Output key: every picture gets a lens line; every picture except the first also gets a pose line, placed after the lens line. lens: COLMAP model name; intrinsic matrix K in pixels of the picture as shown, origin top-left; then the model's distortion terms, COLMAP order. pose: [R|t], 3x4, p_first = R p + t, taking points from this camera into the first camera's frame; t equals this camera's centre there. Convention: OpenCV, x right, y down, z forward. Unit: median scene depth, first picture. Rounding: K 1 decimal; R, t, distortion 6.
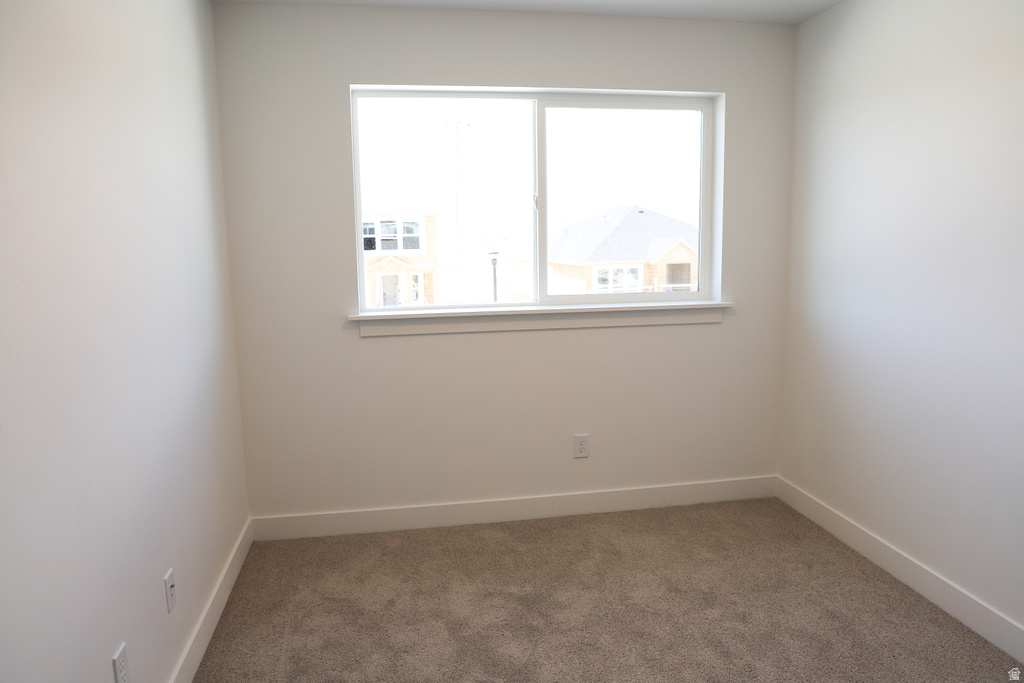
lens RADIAL K [[730.5, 0, 519.1], [0, 730.5, 341.8], [0, 0, 1]] dist [0.004046, 0.000710]
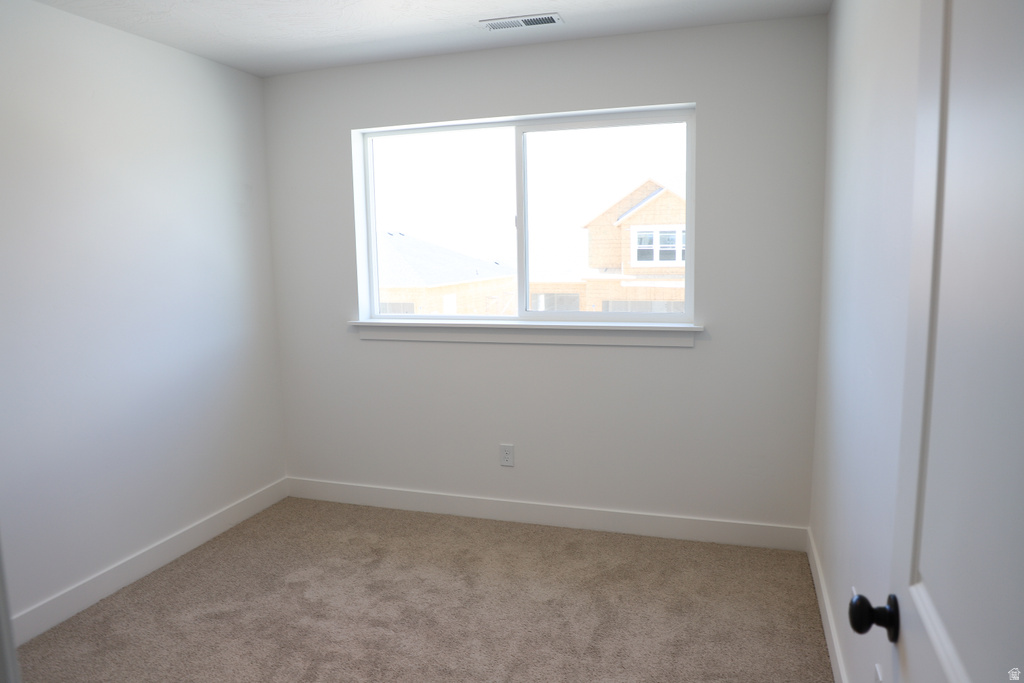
lens RADIAL K [[730.5, 0, 516.5], [0, 730.5, 340.6], [0, 0, 1]] dist [0.004046, 0.000710]
pose [[0.870930, 0.059861, -0.487748, 0.540028], [-0.065796, 0.997821, 0.004976, -0.025040], [0.486982, 0.027758, 0.872971, 0.077232]]
